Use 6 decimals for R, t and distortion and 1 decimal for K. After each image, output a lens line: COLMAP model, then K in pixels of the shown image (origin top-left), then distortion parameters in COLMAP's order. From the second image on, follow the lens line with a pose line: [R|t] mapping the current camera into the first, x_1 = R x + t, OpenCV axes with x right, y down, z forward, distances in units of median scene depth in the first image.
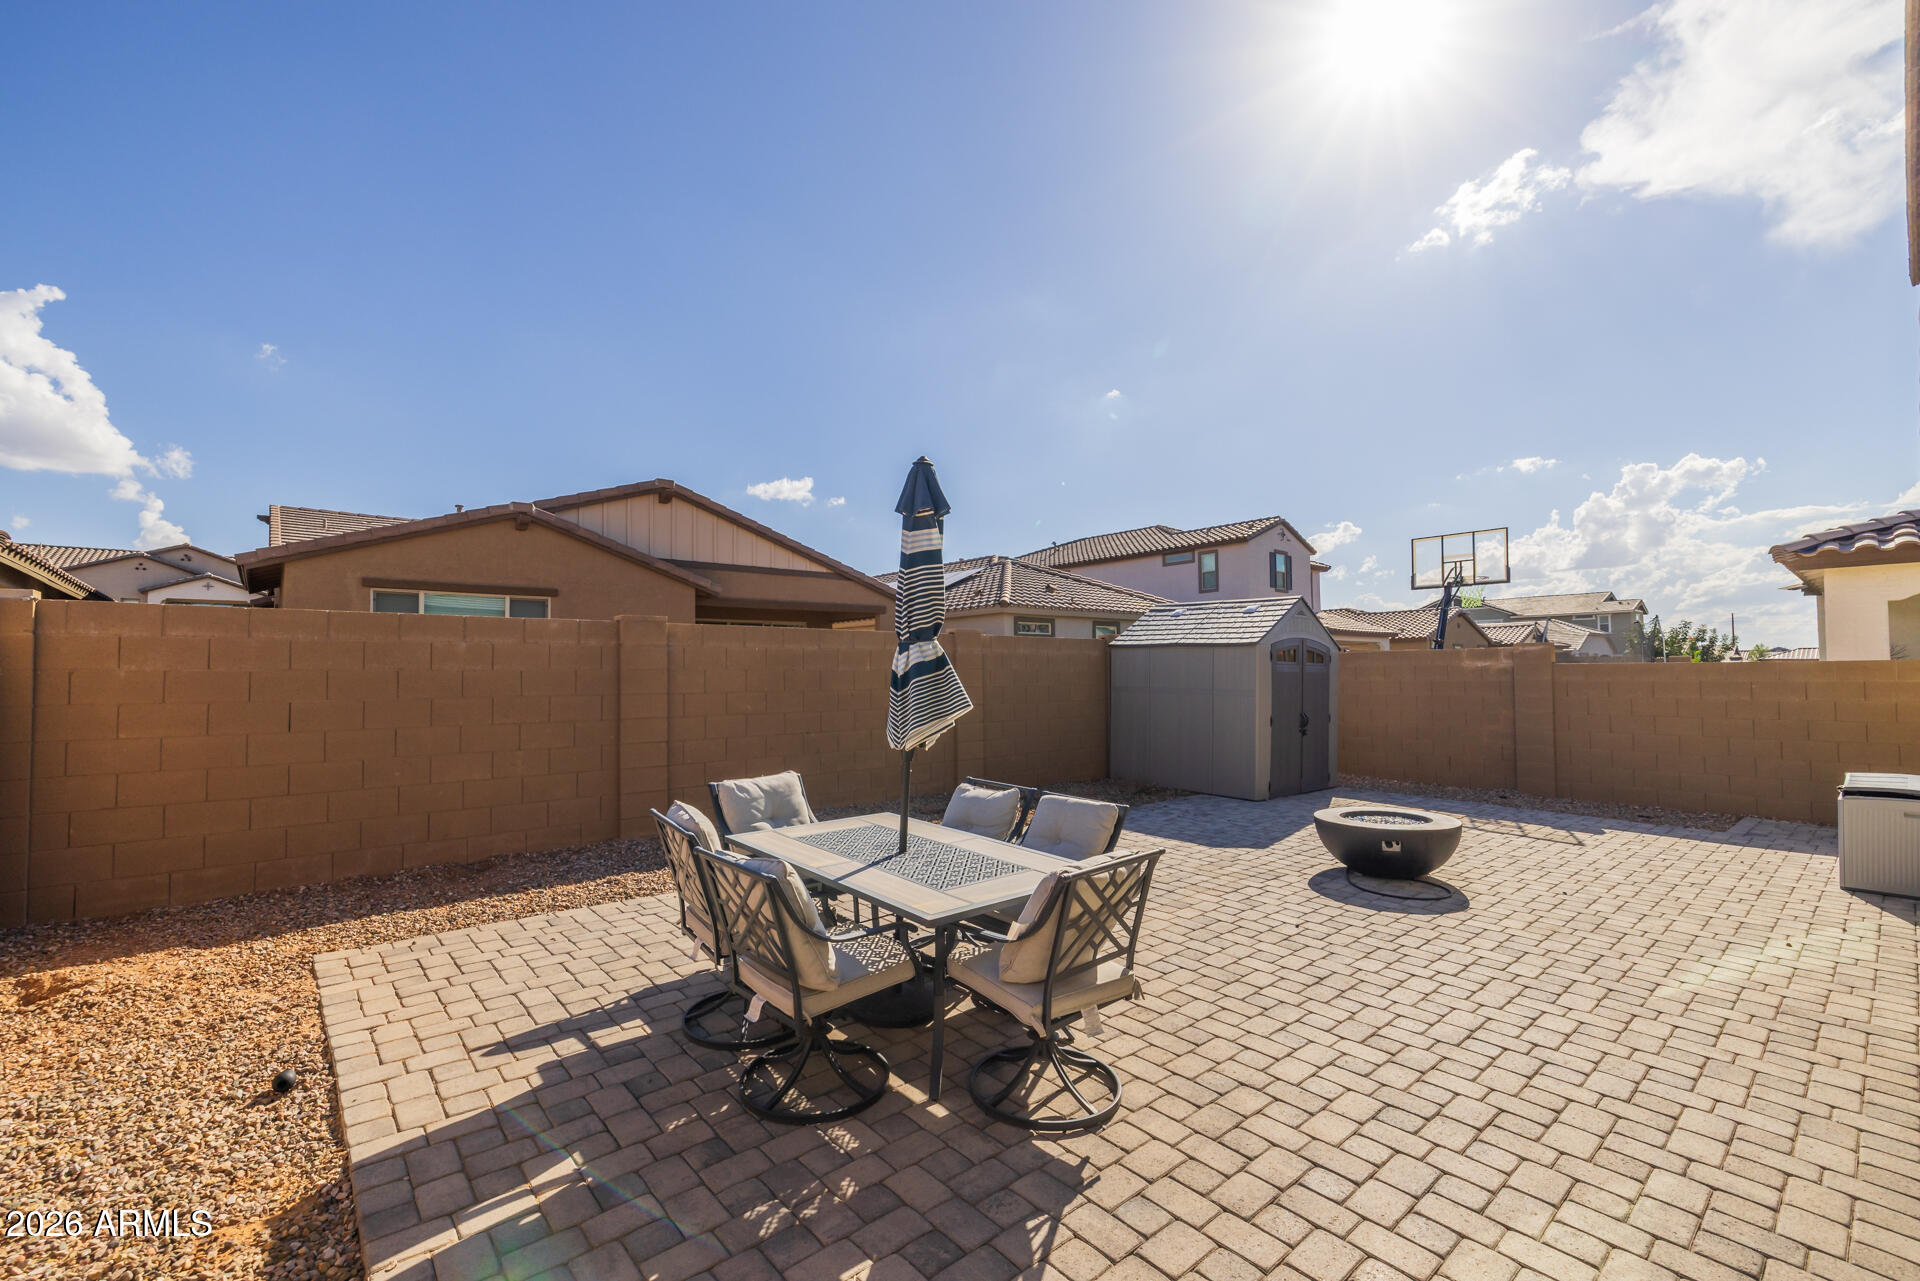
lens RADIAL K [[827.1, 0, 909.9], [0, 827.1, 650.1], [0, 0, 1]] dist [0.011310, 0.000078]
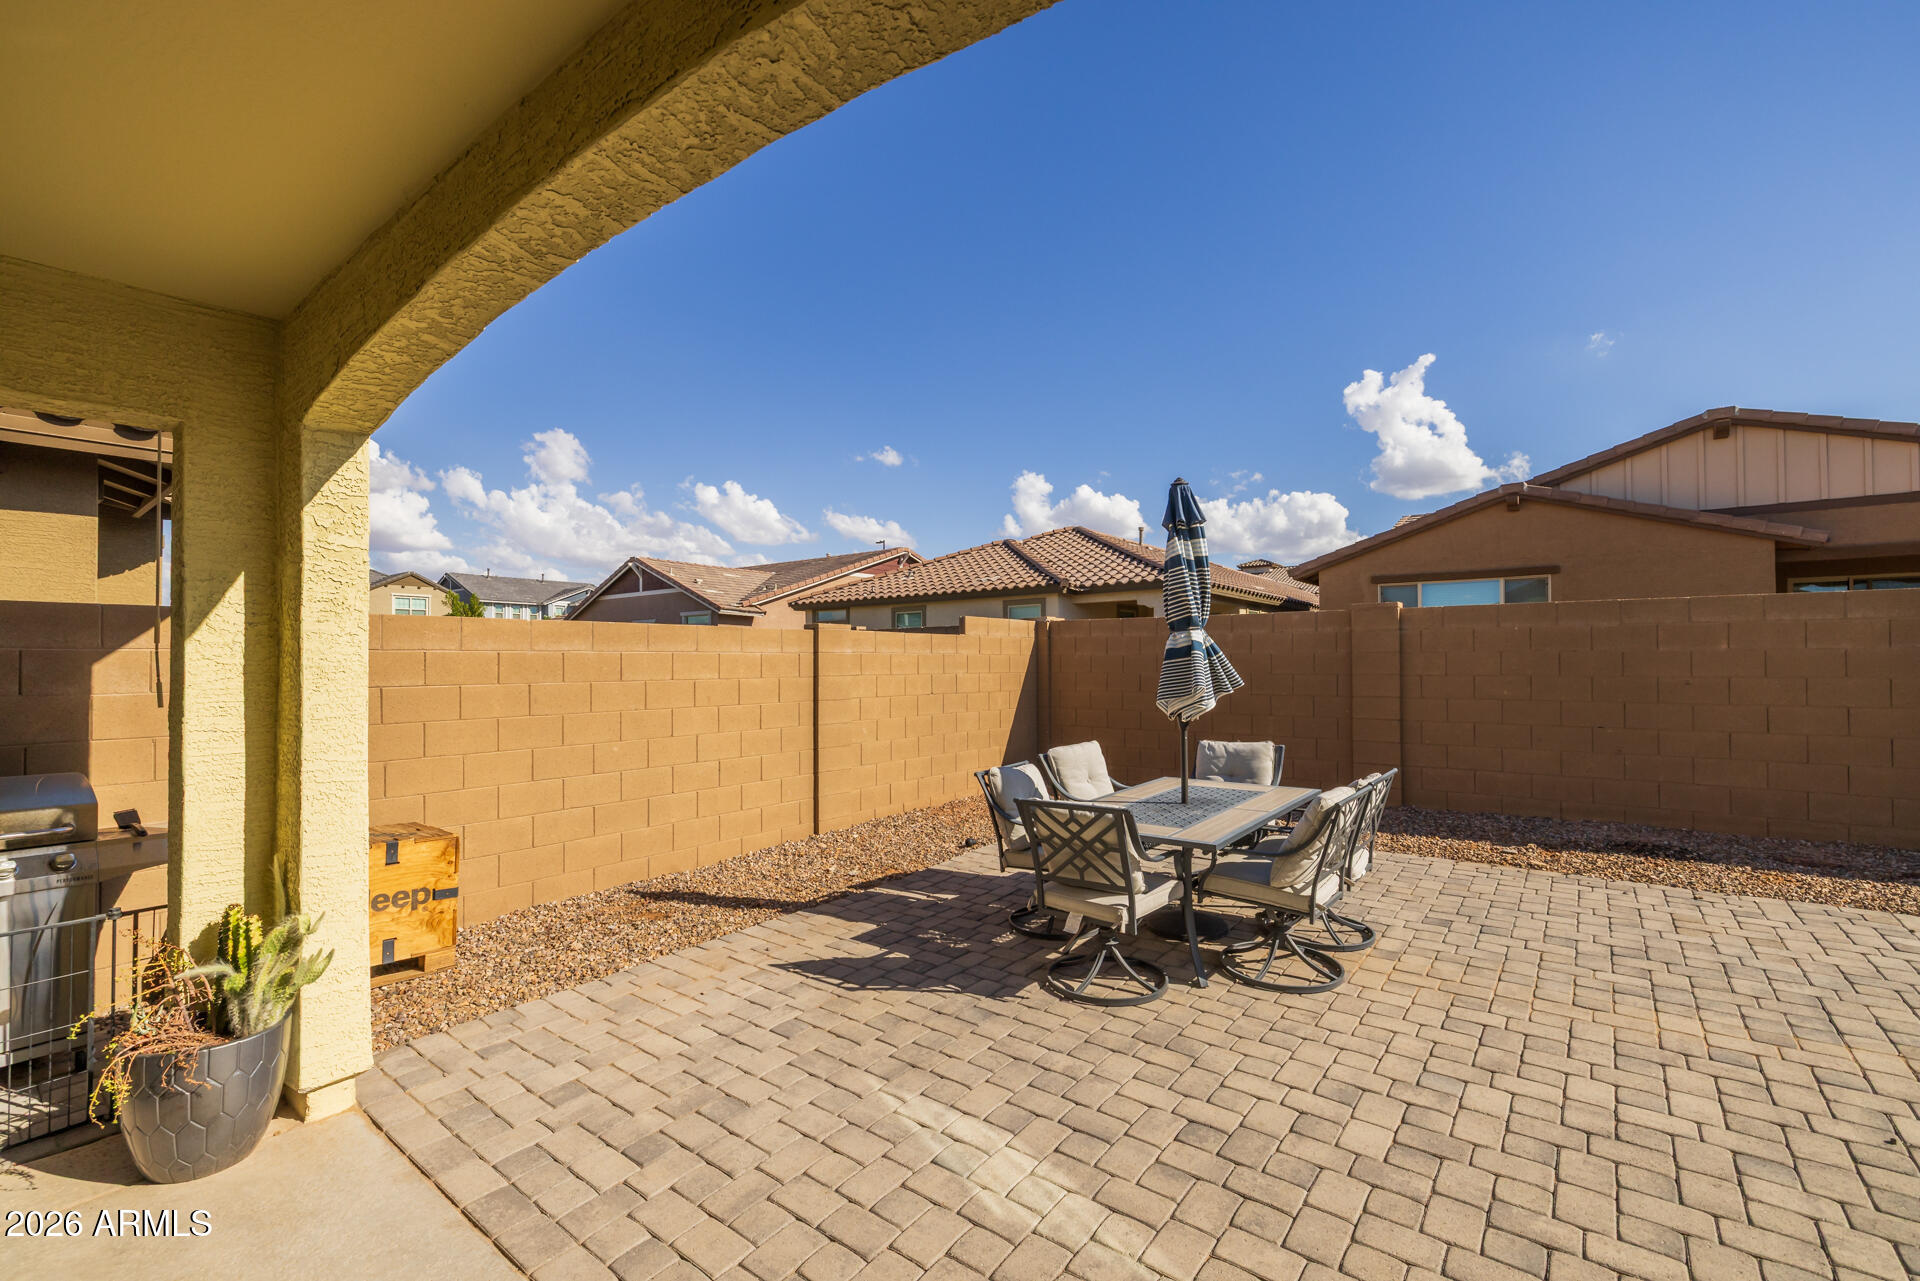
lens RADIAL K [[804.7, 0, 951.7], [0, 804.7, 640.6], [0, 0, 1]] dist [0.000769, 0.000195]
pose [[0.213019, -0.019622, -0.976851, 0.584862], [0.031884, 0.999405, -0.013122, 0.004226], [0.976528, -0.028351, 0.213518, 0.225030]]
